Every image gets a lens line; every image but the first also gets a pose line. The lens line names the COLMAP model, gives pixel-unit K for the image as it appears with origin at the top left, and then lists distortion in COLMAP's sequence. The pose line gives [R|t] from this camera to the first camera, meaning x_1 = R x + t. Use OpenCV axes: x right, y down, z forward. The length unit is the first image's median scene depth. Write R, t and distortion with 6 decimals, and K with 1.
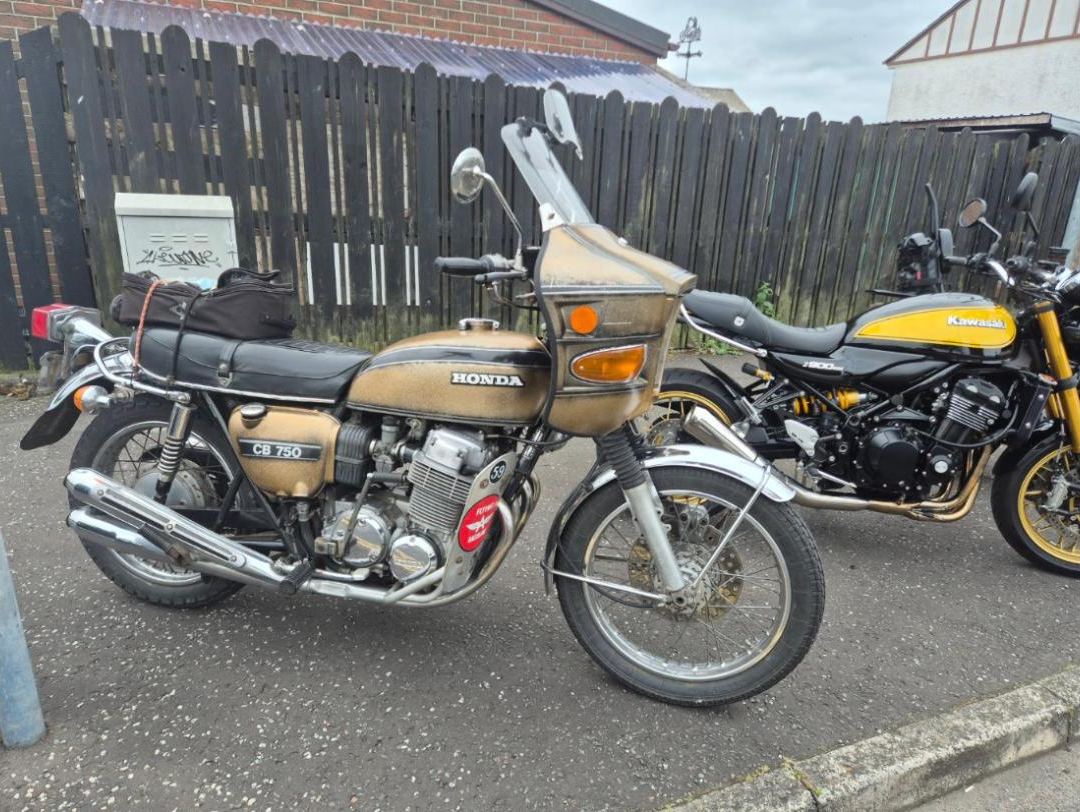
lens RADIAL K [[698.8, 0, 518.5], [0, 698.8, 406.8], [0, 0, 1]] dist [0.070747, -0.057894]
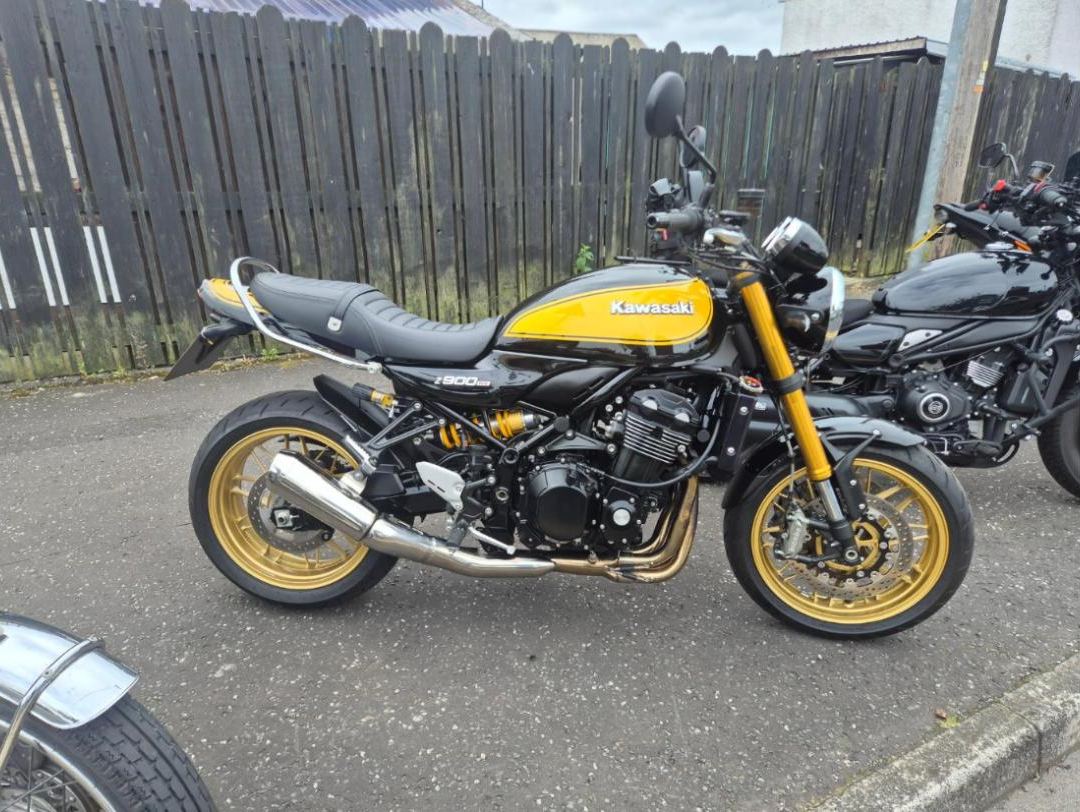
lens RADIAL K [[698.8, 0, 518.5], [0, 698.8, 406.8], [0, 0, 1]] dist [0.070747, -0.057894]
pose [[0.995045, -0.077051, 0.062837, 0.437237], [0.073950, 0.995994, 0.050270, -0.062587], [-0.066459, -0.045374, 0.996757, 0.309609]]
